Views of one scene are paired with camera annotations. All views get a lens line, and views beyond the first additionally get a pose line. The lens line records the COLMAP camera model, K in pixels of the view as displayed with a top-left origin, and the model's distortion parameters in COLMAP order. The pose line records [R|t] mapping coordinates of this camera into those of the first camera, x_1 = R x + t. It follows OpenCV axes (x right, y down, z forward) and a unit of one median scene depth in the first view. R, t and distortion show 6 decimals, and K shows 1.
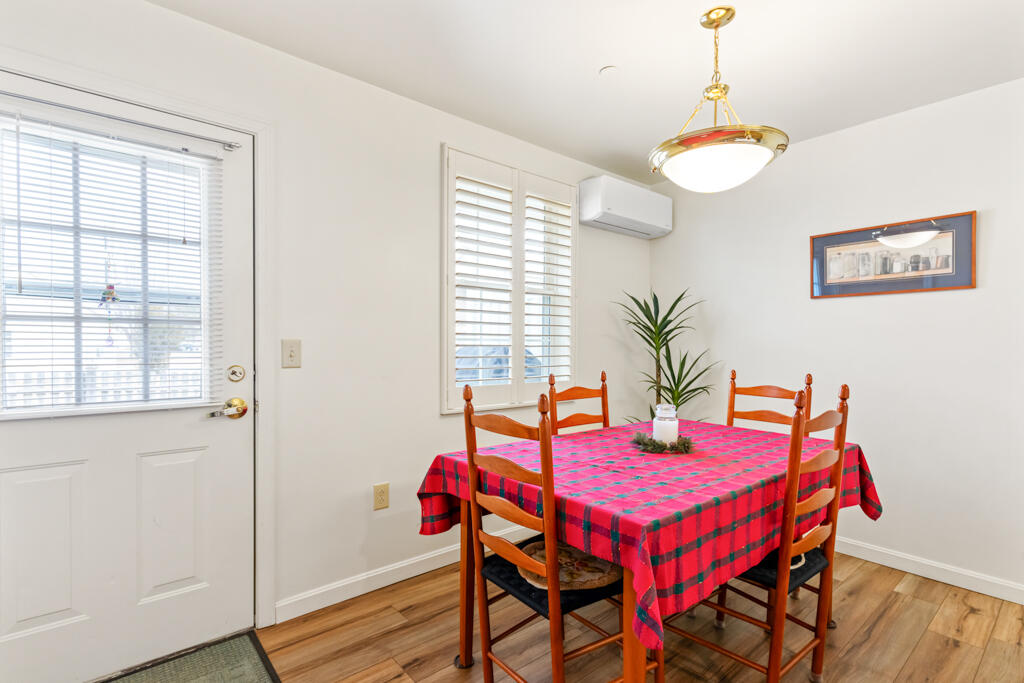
lens RADIAL K [[495.2, 0, 529.4], [0, 495.2, 356.5], [0, 0, 1]] dist [0.002408, -0.000049]
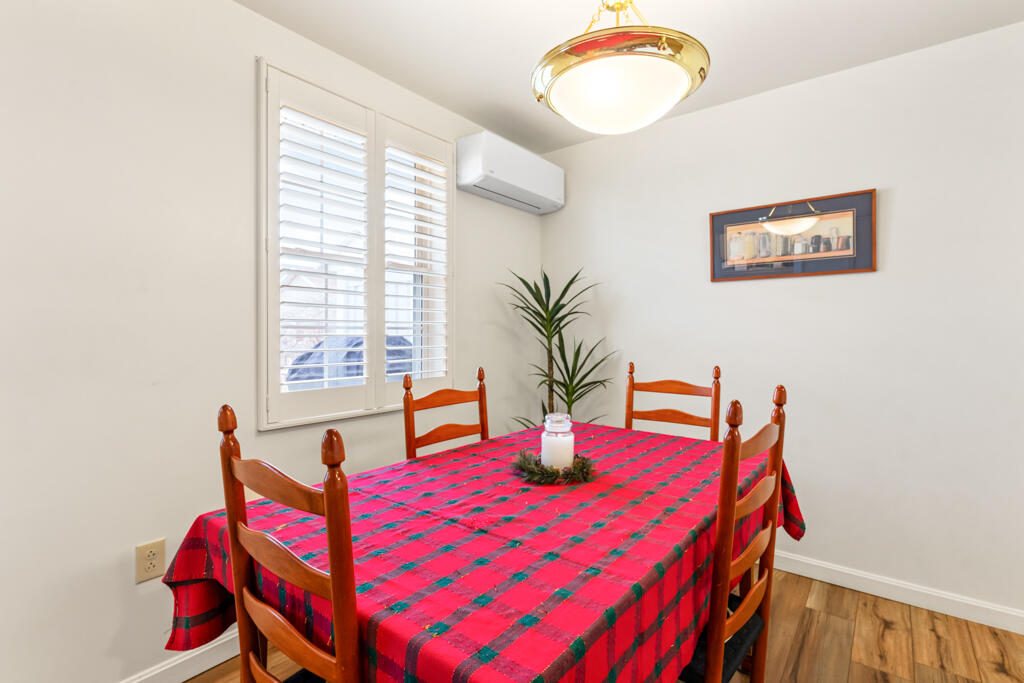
lens RADIAL K [[498.1, 0, 530.2], [0, 498.1, 342.4], [0, 0, 1]] dist [-0.001325, -0.000098]
pose [[0.978196, -0.008842, 0.207495, 0.060224], [0.009531, 0.999952, -0.002320, -0.007128], [-0.207464, 0.004247, 0.978233, 0.205464]]
